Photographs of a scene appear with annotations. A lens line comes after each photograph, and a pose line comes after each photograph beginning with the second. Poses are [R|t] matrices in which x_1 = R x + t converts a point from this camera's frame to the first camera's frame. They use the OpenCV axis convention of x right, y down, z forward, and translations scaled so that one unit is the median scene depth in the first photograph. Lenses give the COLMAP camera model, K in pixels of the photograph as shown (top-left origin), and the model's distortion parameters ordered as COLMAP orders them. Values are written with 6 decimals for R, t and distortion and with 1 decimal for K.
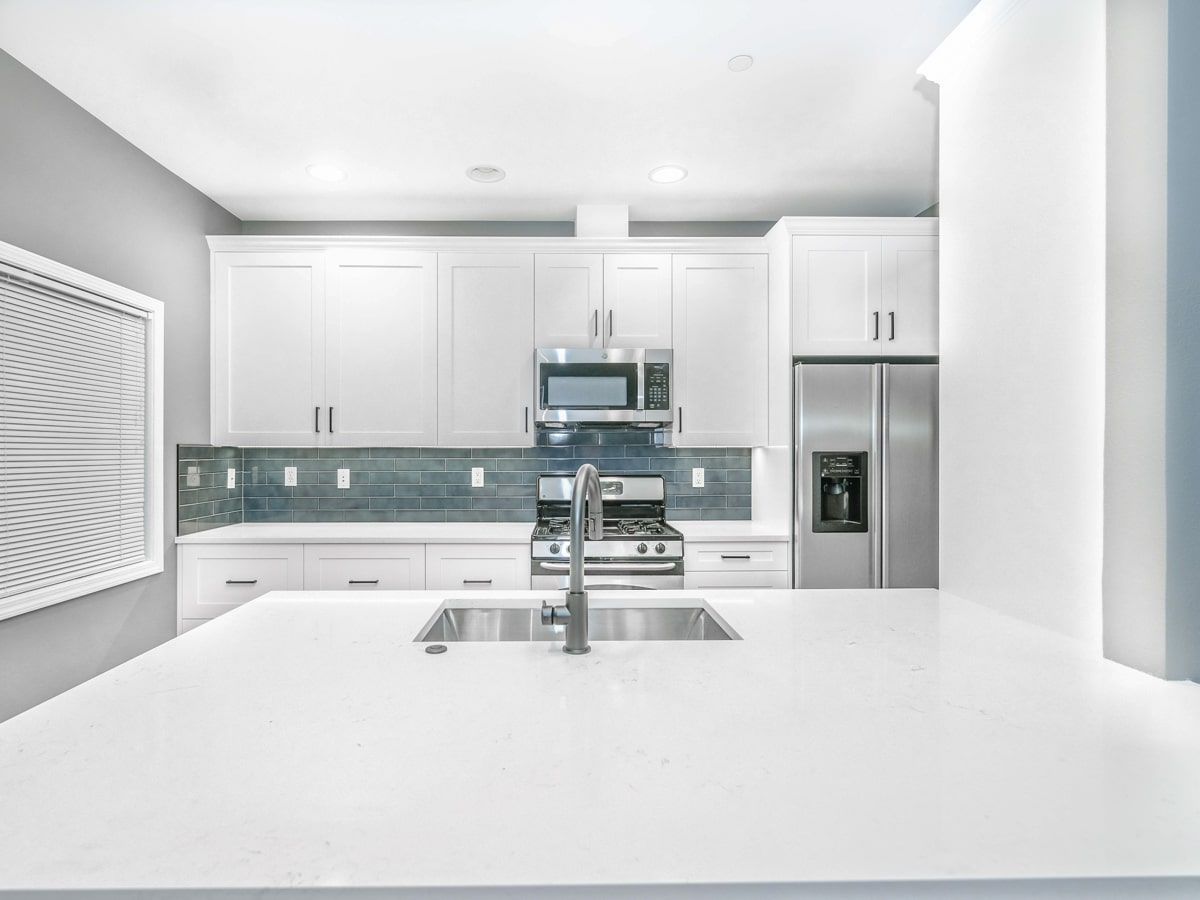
lens RADIAL K [[628.7, 0, 556.3], [0, 628.7, 450.2], [0, 0, 1]] dist [-0.000861, 0.000431]
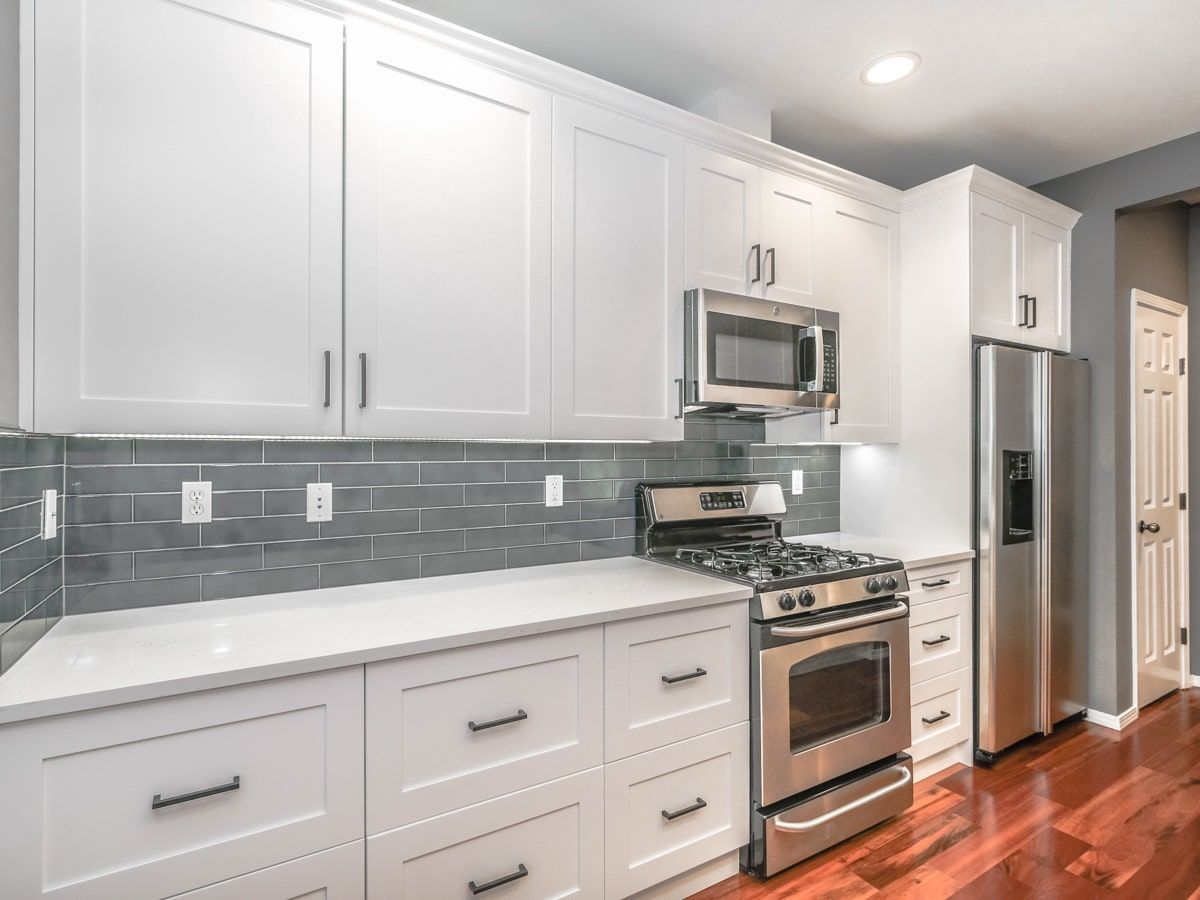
lens RADIAL K [[597.2, 0, 578.6], [0, 597.2, 446.9], [0, 0, 1]] dist [-0.001650, 0.000456]
pose [[0.870326, 0.003866, 0.492461, -0.437835], [-0.001332, 0.999984, -0.005495, 0.003647], [-0.492474, 0.004127, 0.870317, 0.532436]]
